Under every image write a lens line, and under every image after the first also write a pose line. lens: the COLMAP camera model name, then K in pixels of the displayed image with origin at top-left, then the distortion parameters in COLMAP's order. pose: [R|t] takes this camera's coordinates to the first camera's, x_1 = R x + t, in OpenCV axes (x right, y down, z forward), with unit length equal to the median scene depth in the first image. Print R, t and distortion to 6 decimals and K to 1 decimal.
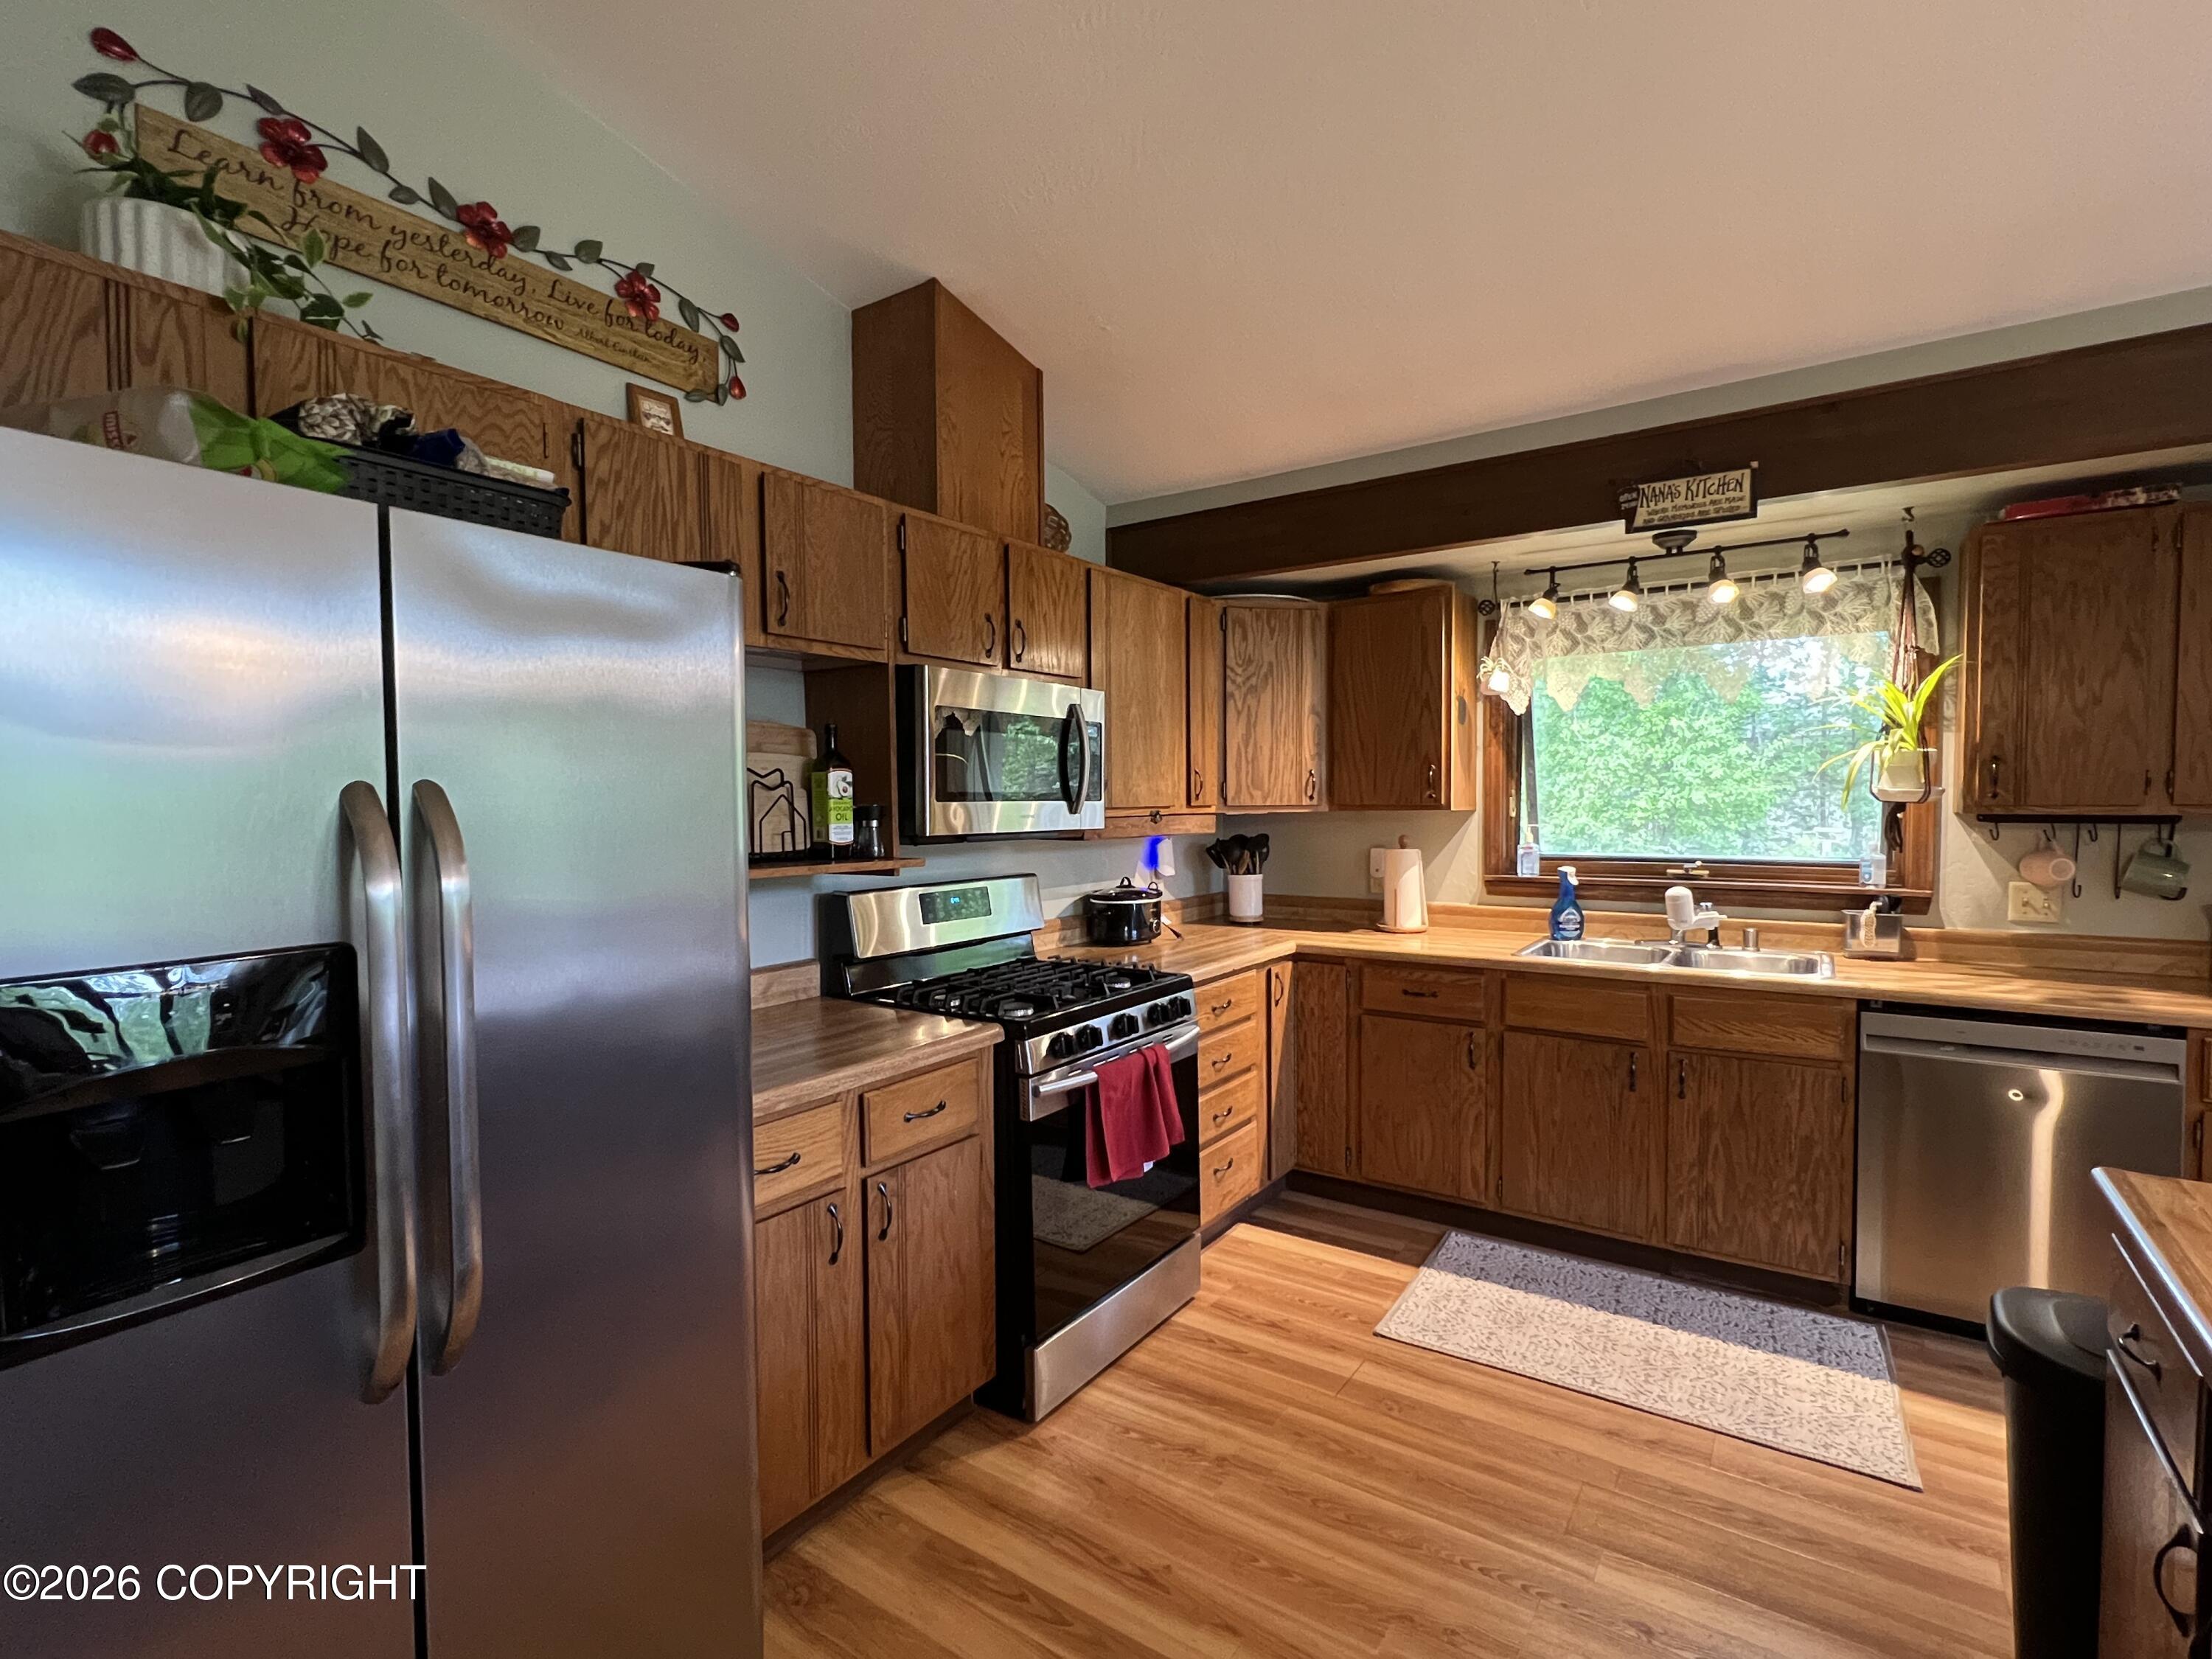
lens RADIAL K [[1041.7, 0, 1107.6], [0, 1041.7, 838.4], [0, 0, 1]] dist [-0.001828, 0.000194]
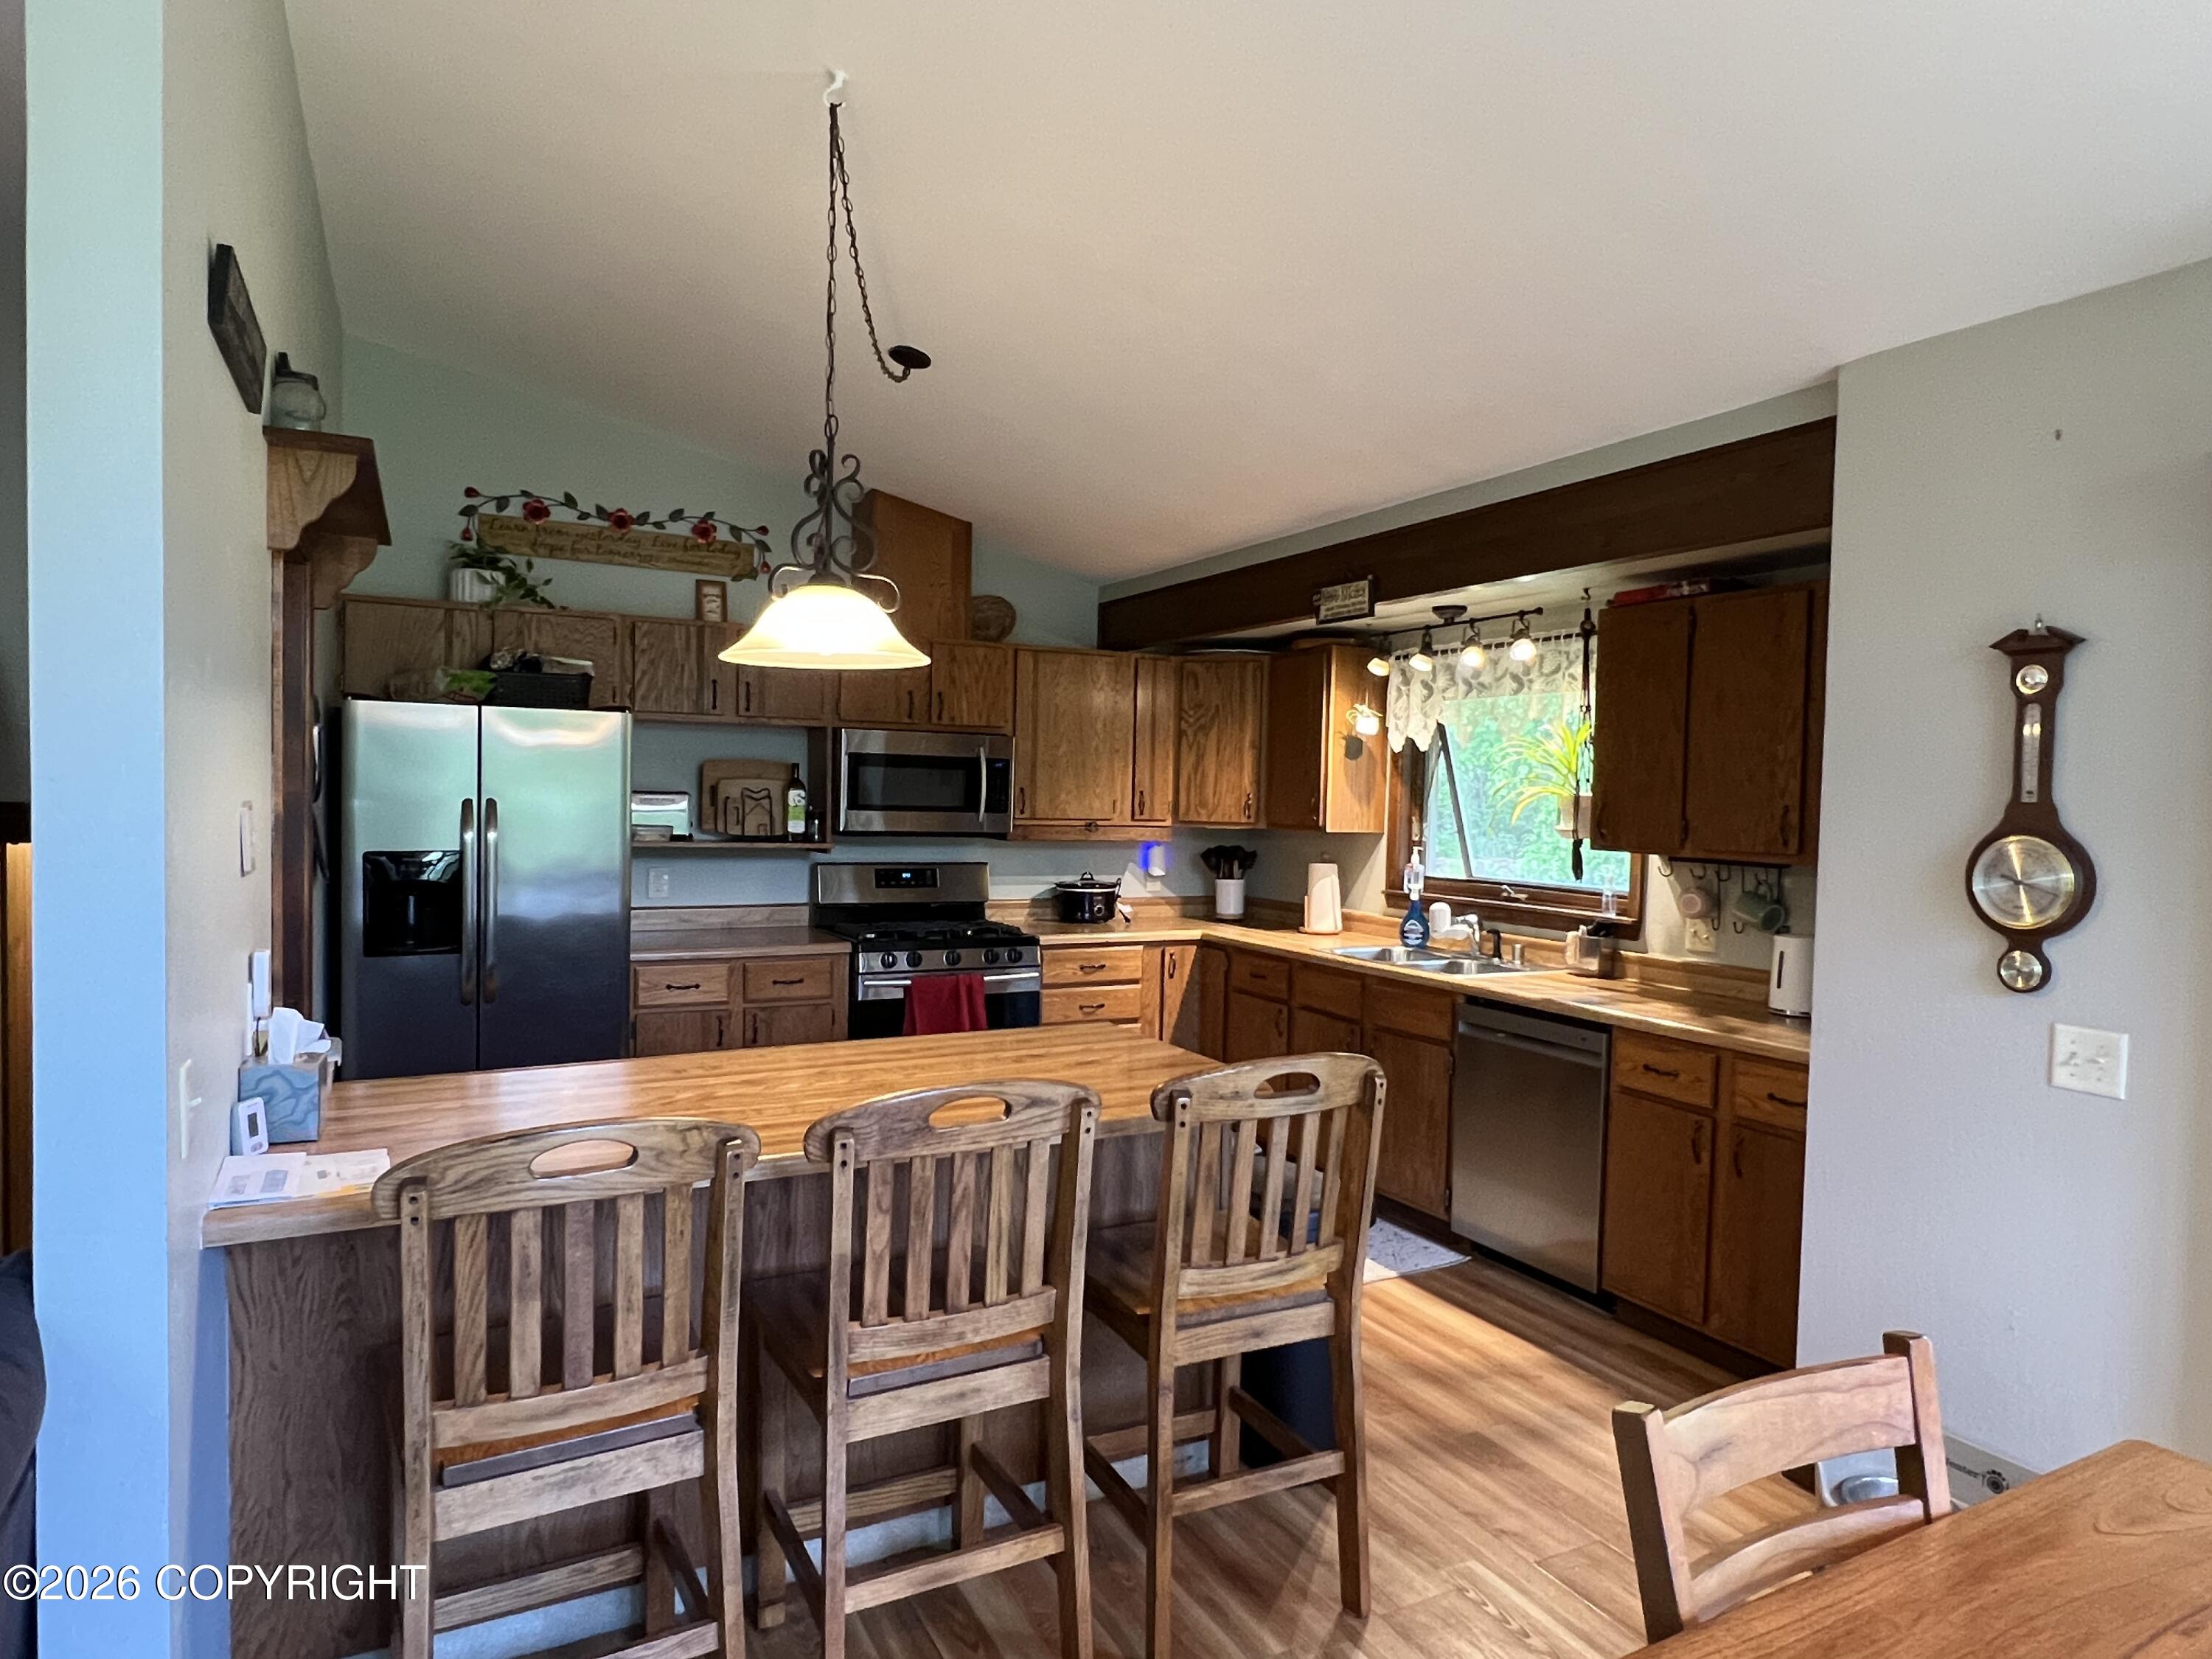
lens RADIAL K [[1317.3, 0, 1103.0], [0, 1317.3, 840.6], [0, 0, 1]] dist [0.000490, -0.000545]
pose [[0.884432, 0.045493, -0.464446, 1.037461], [-0.048341, 0.998814, 0.005781, -0.016497], [0.464158, 0.017339, 0.885583, -0.591355]]
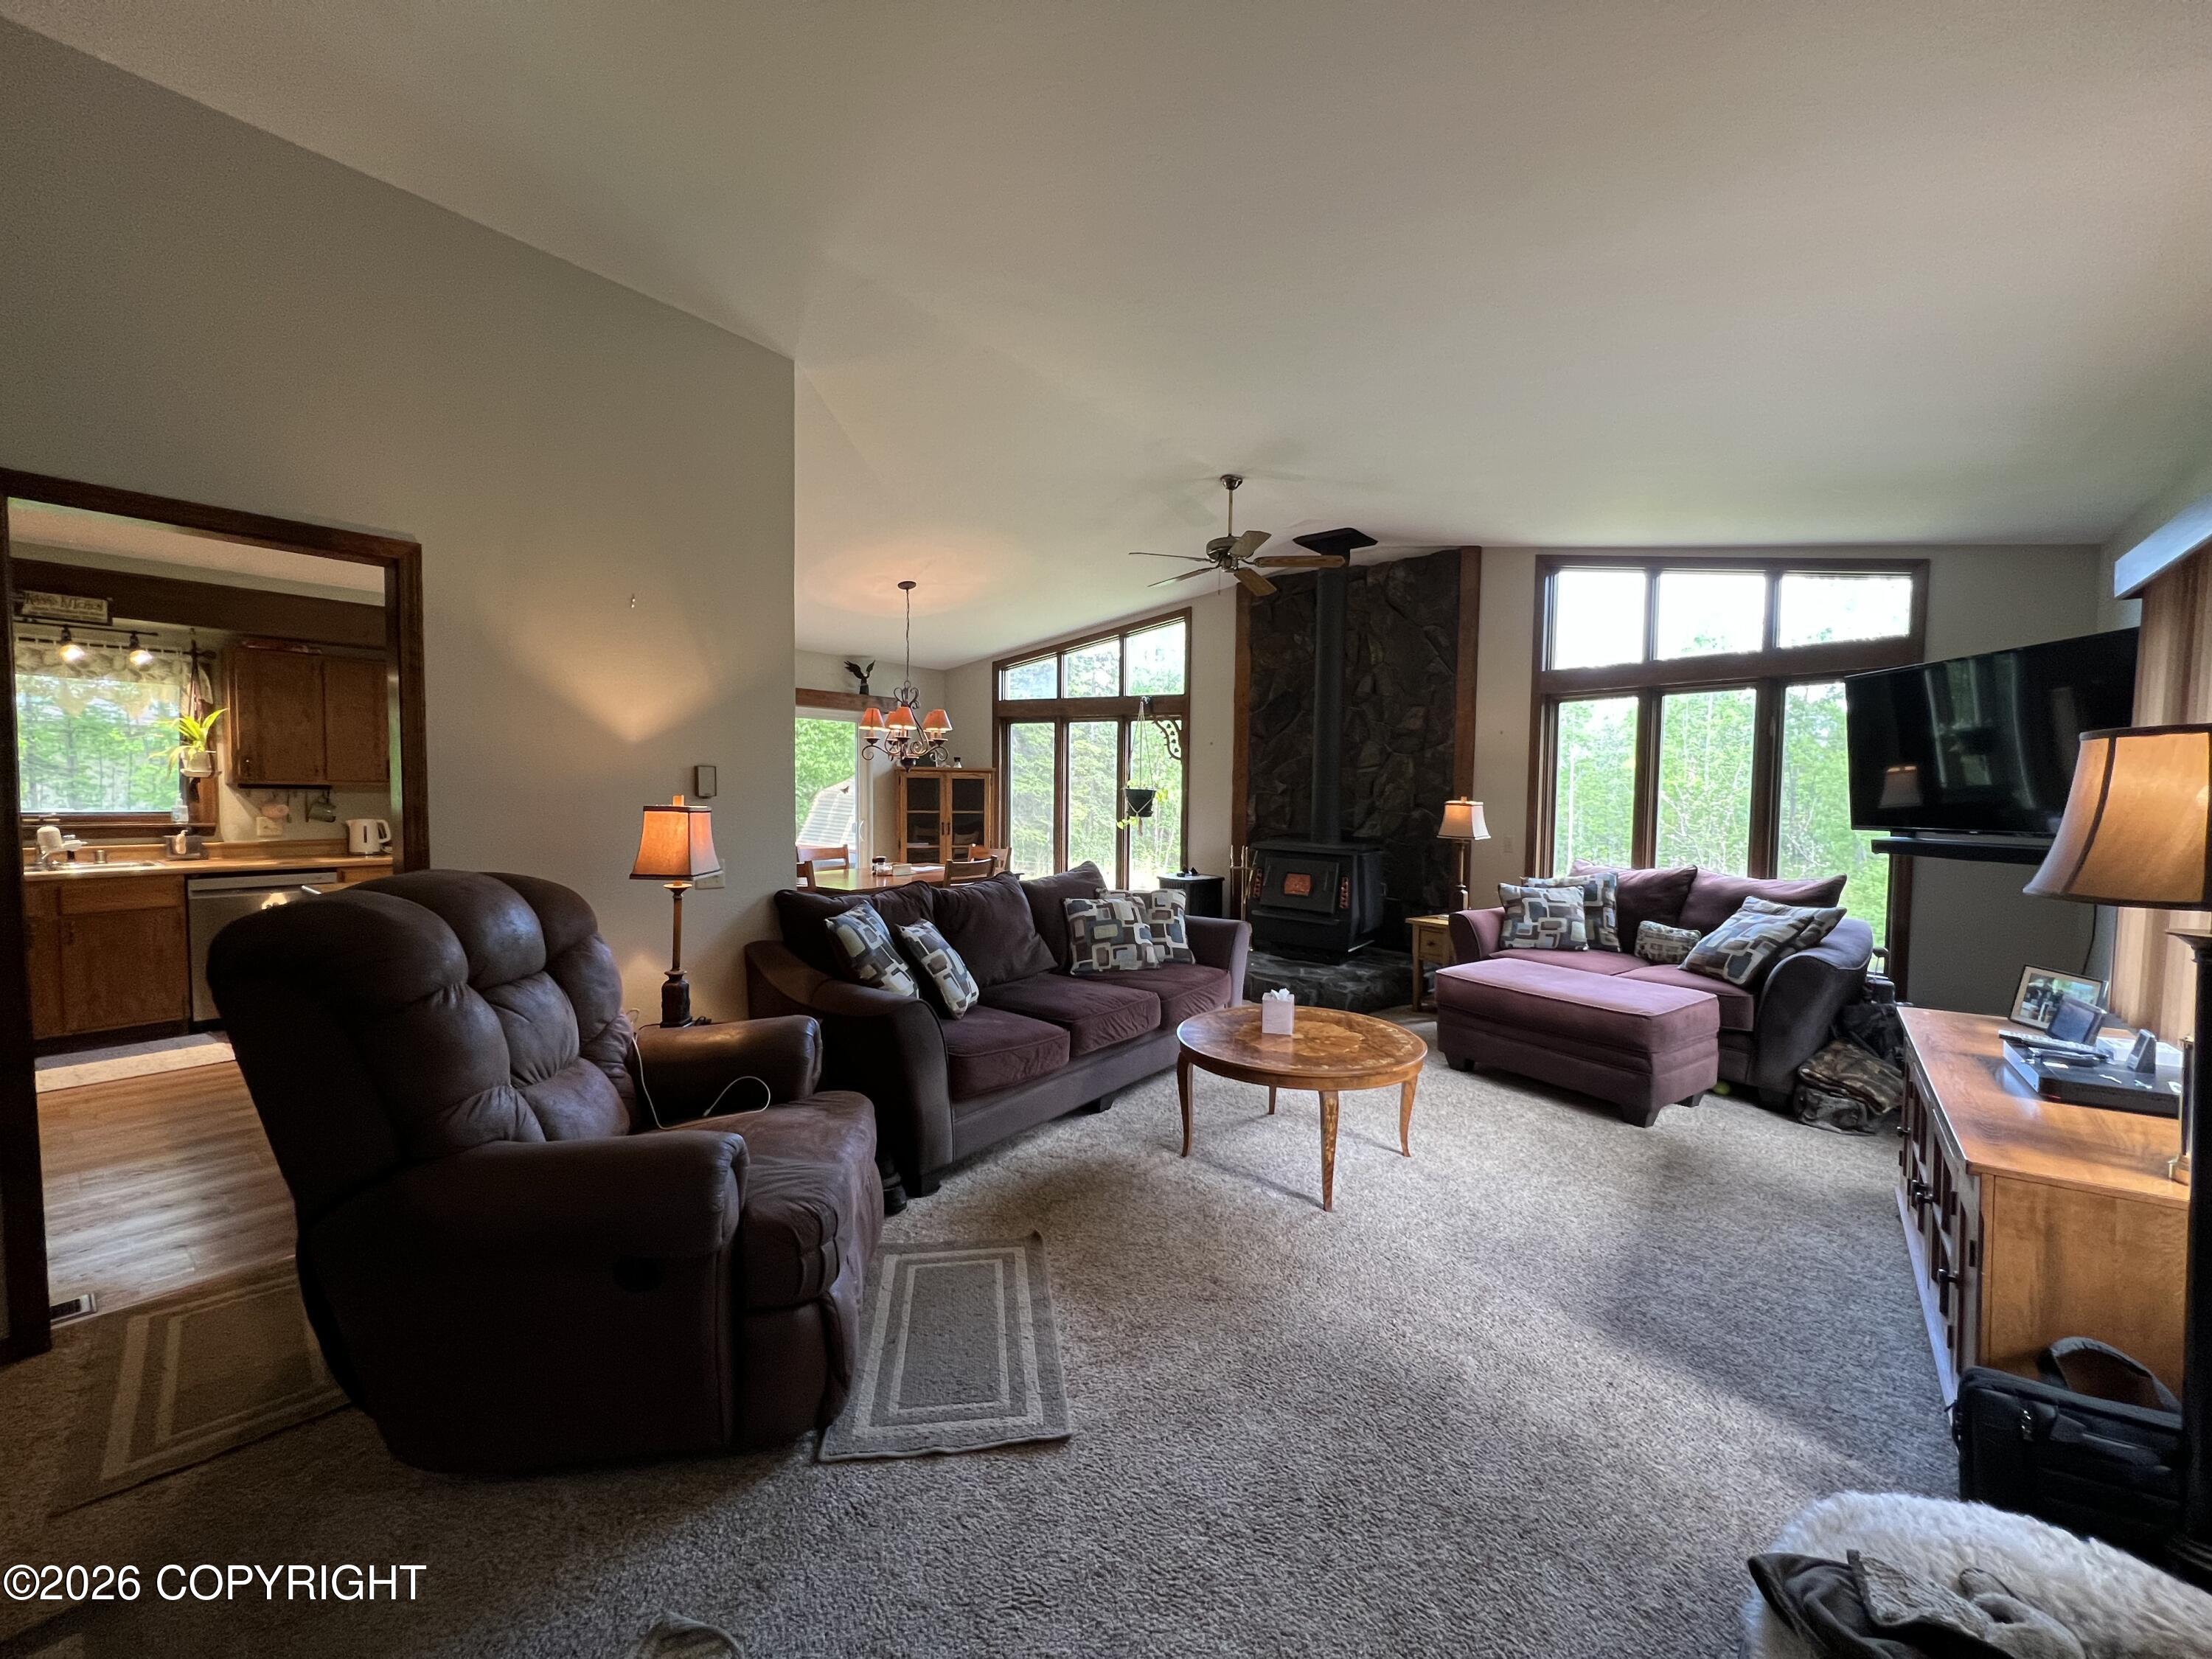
lens RADIAL K [[887.1, 0, 1099.5], [0, 887.1, 834.3], [0, 0, 1]] dist [0.003219, 0.000269]
pose [[0.074820, -0.042005, 0.996312, -0.836679], [0.025910, 0.998857, 0.040167, 0.051704], [-0.996860, 0.022809, 0.075823, -0.871478]]
